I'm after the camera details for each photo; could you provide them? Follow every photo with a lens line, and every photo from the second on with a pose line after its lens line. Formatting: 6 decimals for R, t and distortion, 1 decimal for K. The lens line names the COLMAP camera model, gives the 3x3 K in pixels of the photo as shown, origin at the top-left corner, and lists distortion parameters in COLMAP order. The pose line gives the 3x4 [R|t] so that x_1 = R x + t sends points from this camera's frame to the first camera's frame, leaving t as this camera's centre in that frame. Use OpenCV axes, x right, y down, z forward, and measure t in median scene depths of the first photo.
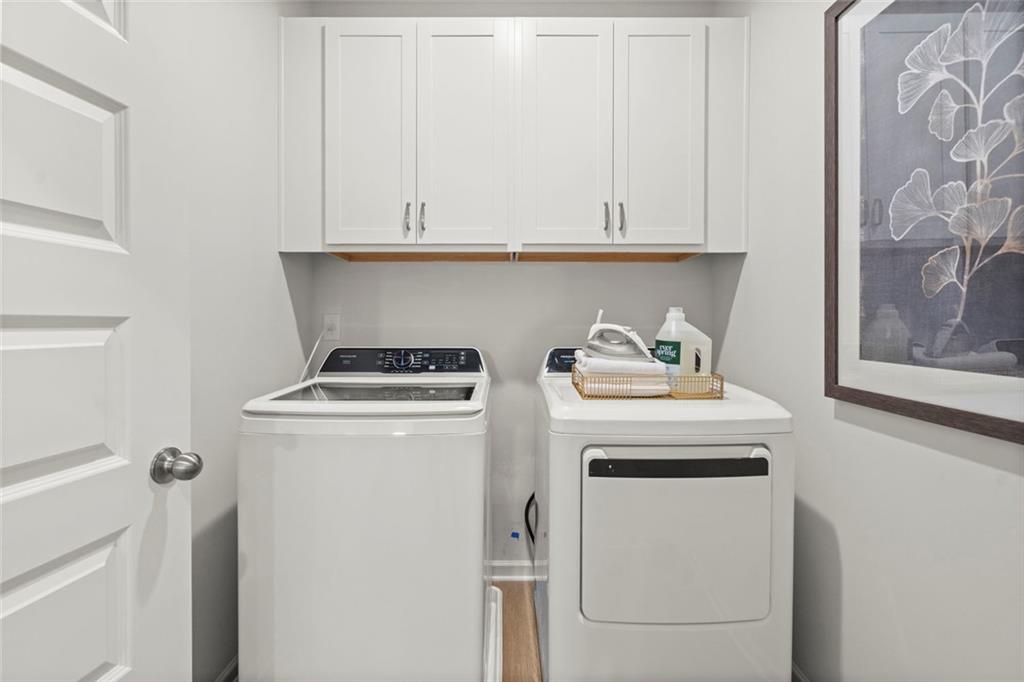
lens RADIAL K [[462.3, 0, 511.4], [0, 462.3, 335.1], [0, 0, 1]] dist [-0.014573, 0.000551]
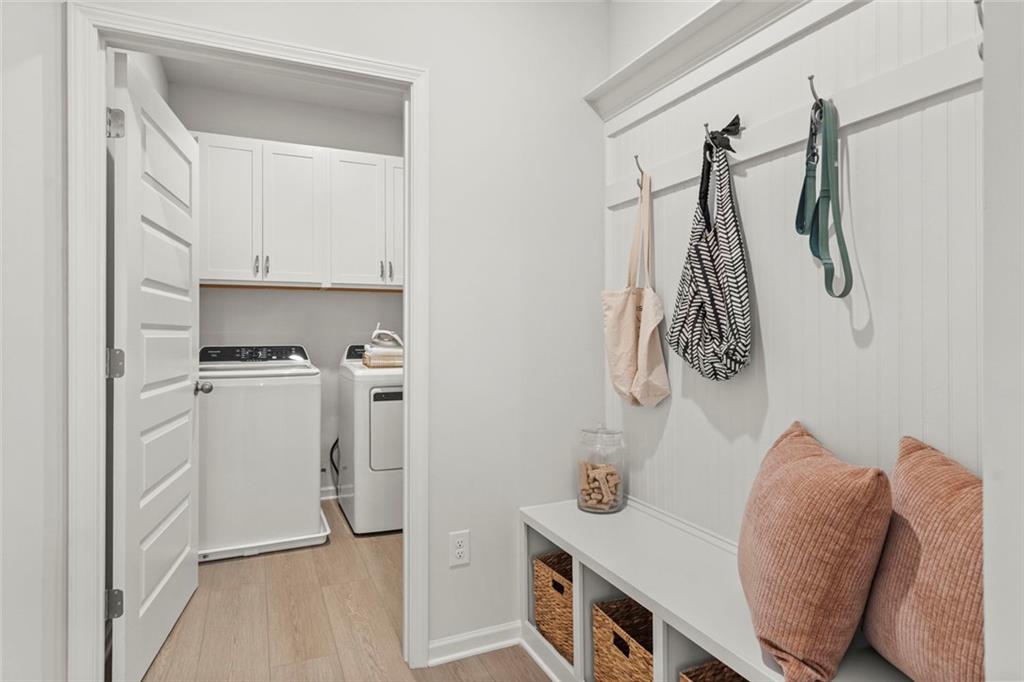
lens RADIAL K [[577.8, 0, 514.9], [0, 577.8, 338.1], [0, 0, 1]] dist [-0.003142, -0.000300]
pose [[0.914403, -0.005907, 0.404763, -0.219519], [0.014161, 0.999748, -0.017402, 0.048750], [-0.404558, 0.021644, 0.914256, -1.197202]]
